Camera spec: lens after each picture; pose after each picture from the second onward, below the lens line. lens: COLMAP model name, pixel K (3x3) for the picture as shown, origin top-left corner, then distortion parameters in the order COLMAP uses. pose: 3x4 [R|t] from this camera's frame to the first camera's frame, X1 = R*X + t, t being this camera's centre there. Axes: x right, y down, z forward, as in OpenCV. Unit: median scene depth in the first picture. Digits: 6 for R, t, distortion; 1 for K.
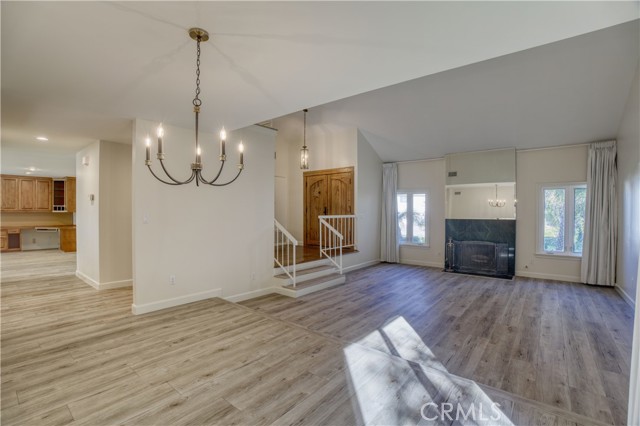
lens RADIAL K [[294.1, 0, 320.0], [0, 294.1, 213.0], [0, 0, 1]] dist [-0.072344, 0.018355]
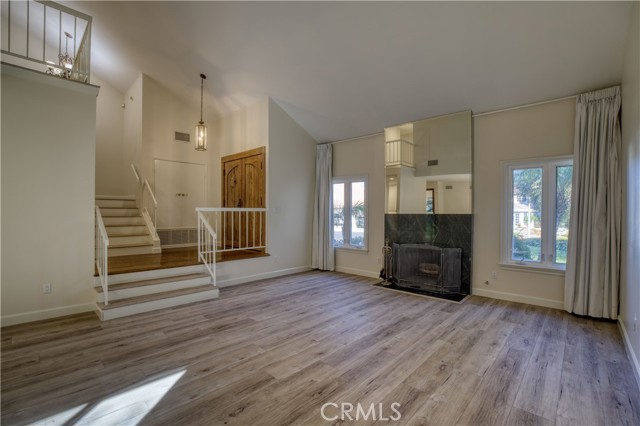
lens RADIAL K [[294.0, 0, 320.0], [0, 294.0, 213.0], [0, 0, 1]] dist [-0.065249, 0.018976]
pose [[0.997598, 0.002421, -0.069228, 0.389168], [-0.002601, 0.999993, -0.002510, 0.025120], [0.069222, 0.002684, 0.997598, 0.289561]]
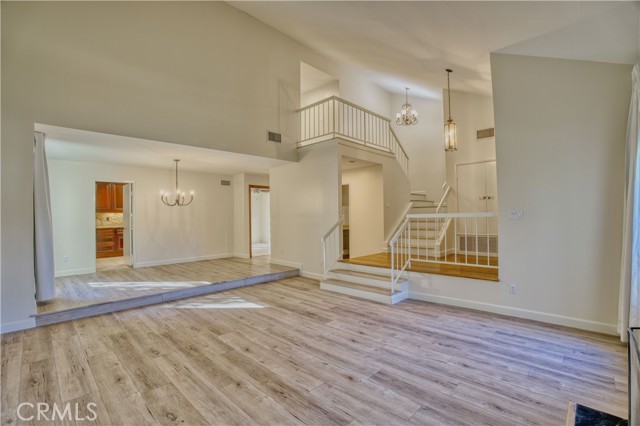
lens RADIAL K [[294.1, 0, 320.0], [0, 294.1, 213.0], [0, 0, 1]] dist [-0.072344, 0.018355]
pose [[-0.094696, -0.013631, -0.995413, 0.831062], [0.008571, 0.999858, -0.014508, 0.014932], [0.995469, -0.009905, -0.094566, 0.893189]]
